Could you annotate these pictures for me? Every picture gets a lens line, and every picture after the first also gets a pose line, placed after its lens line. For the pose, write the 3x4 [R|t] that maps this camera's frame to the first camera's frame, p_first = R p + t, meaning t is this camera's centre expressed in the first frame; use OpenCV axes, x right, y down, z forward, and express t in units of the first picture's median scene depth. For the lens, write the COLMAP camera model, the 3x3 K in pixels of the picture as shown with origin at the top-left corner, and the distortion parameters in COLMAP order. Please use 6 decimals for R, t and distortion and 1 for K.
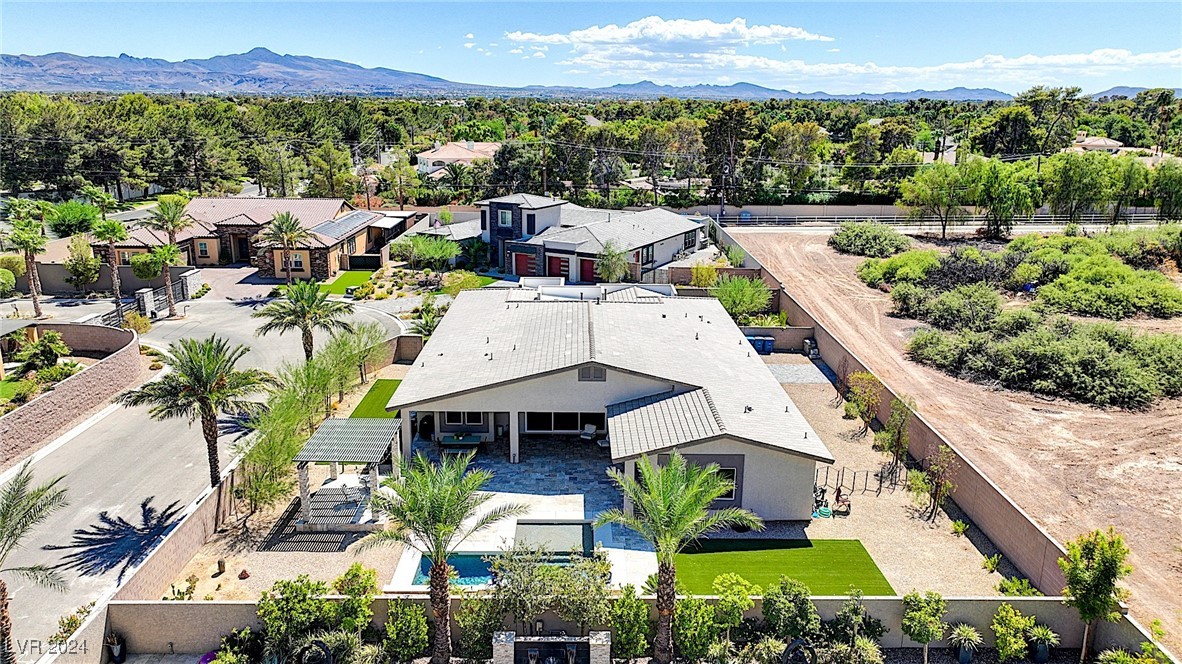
lens RADIAL K [[829.9, 0, 591.0], [0, 829.9, 332.0], [0, 0, 1]] dist [-0.002532, 0.020394]
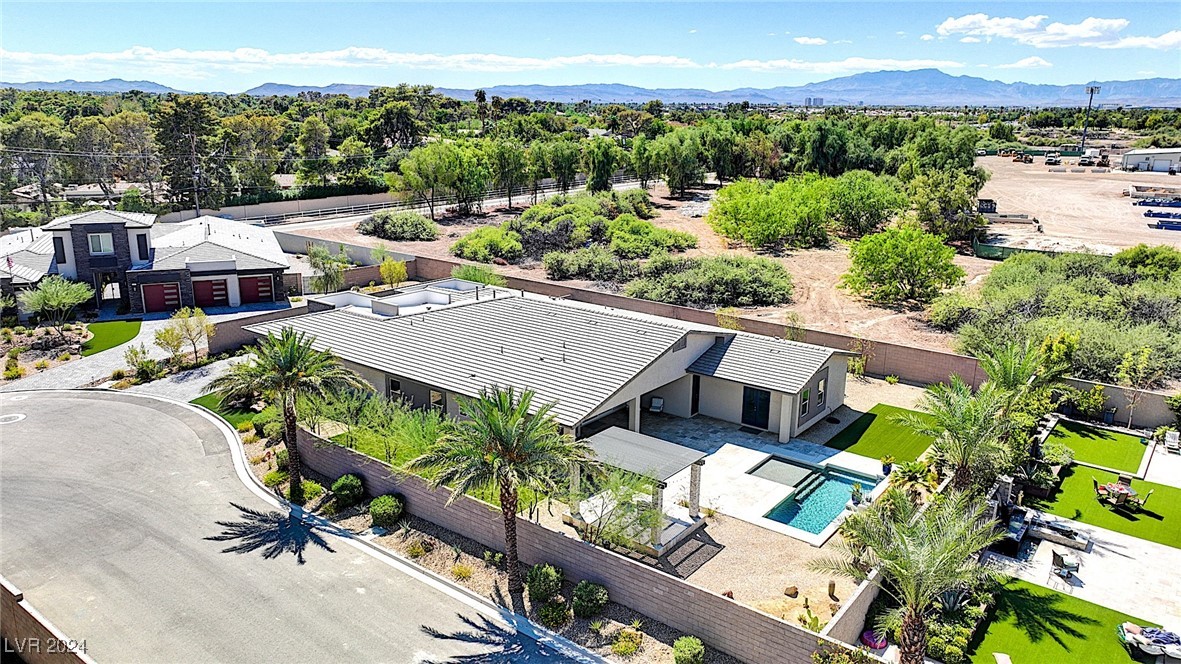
lens RADIAL K [[829.2, 0, 590.5], [0, 829.2, 332.0], [0, 0, 1]] dist [-0.002532, 0.020394]
pose [[0.620014, -0.203551, 0.757727, -0.717430], [0.197783, 0.975120, 0.100113, -0.077587], [-0.759253, 0.087794, 0.644847, 0.297386]]
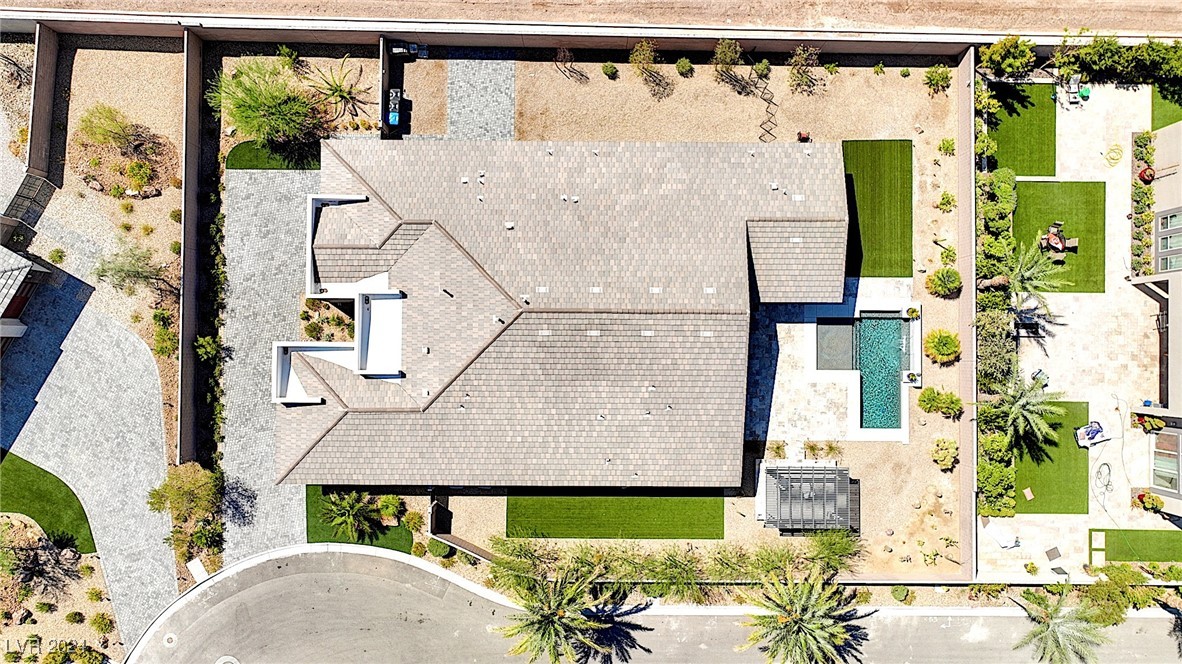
lens RADIAL K [[829.9, 0, 591.0], [0, 829.9, 332.0], [0, 0, 1]] dist [-0.002532, 0.020394]
pose [[0.024444, -0.999474, 0.021330, -0.044352], [0.256946, 0.026901, 0.966051, -0.883966], [-0.966117, -0.018133, 0.257468, 0.709614]]
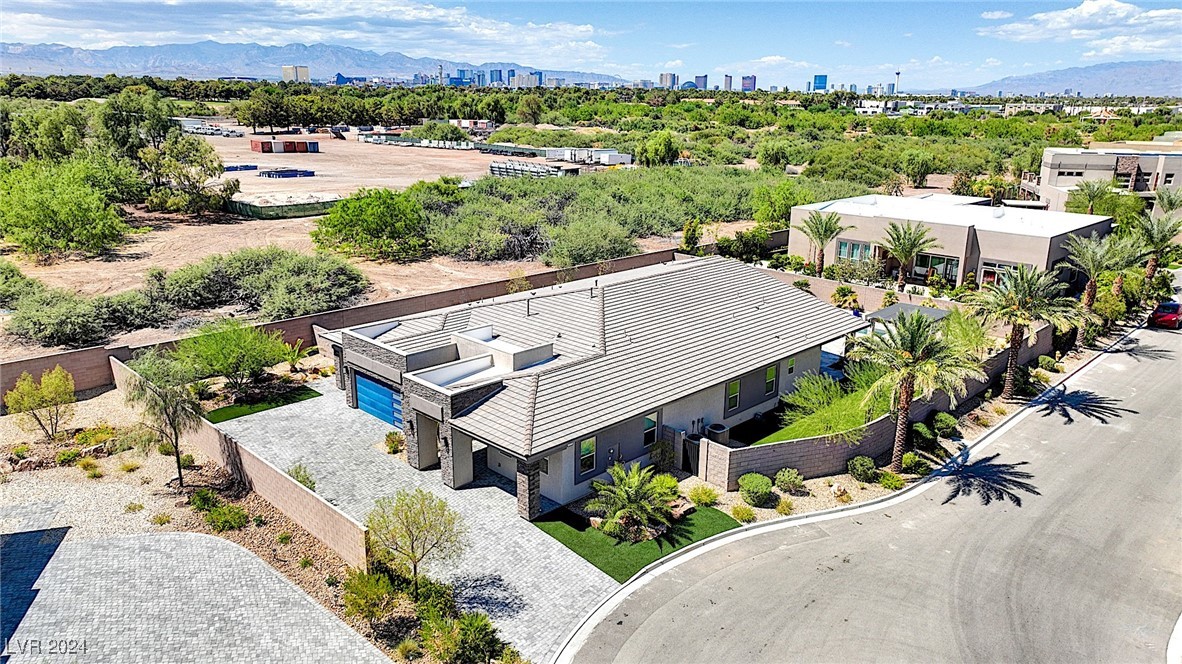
lens RADIAL K [[829.9, 0, 591.0], [0, 829.9, 332.0], [0, 0, 1]] dist [-0.002532, 0.020394]
pose [[-0.701274, -0.215090, 0.679670, -0.621458], [0.167005, 0.877301, 0.449946, -0.404022], [-0.693054, 0.429044, -0.579308, 1.566158]]
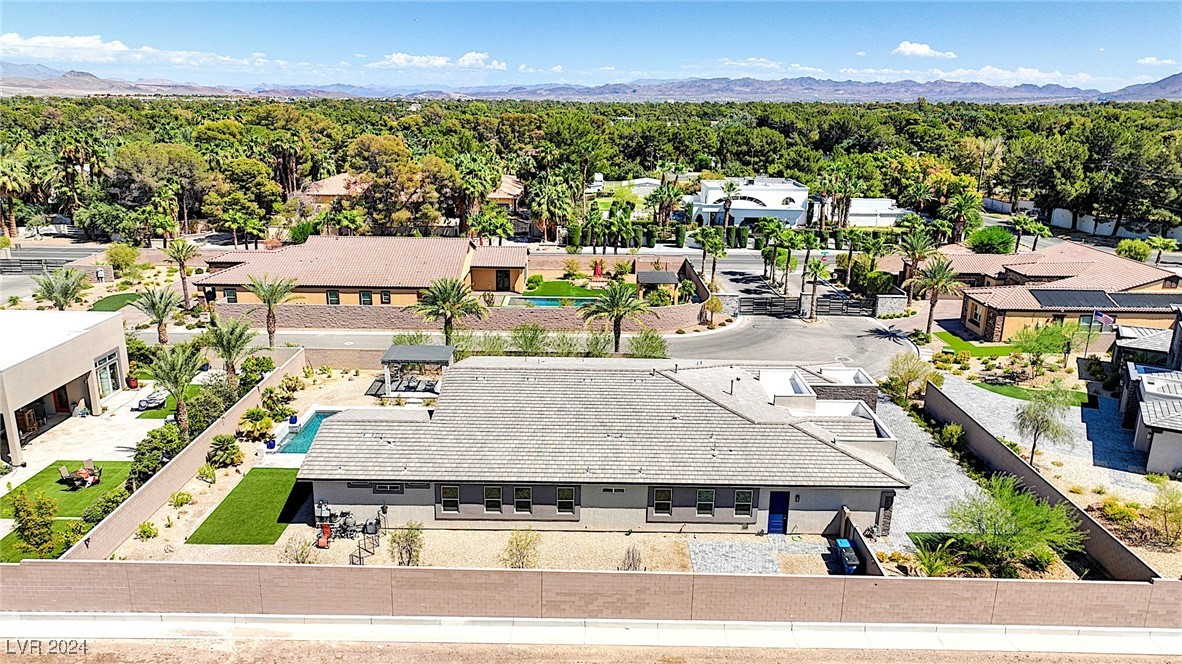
lens RADIAL K [[829.9, 0, 591.0], [0, 829.9, 332.0], [0, 0, 1]] dist [-0.002532, 0.020394]
pose [[-0.013298, 0.262171, -0.964930, 0.930892], [-0.276154, 0.926519, 0.255541, -0.307680], [0.961021, 0.269868, 0.060079, 0.867533]]
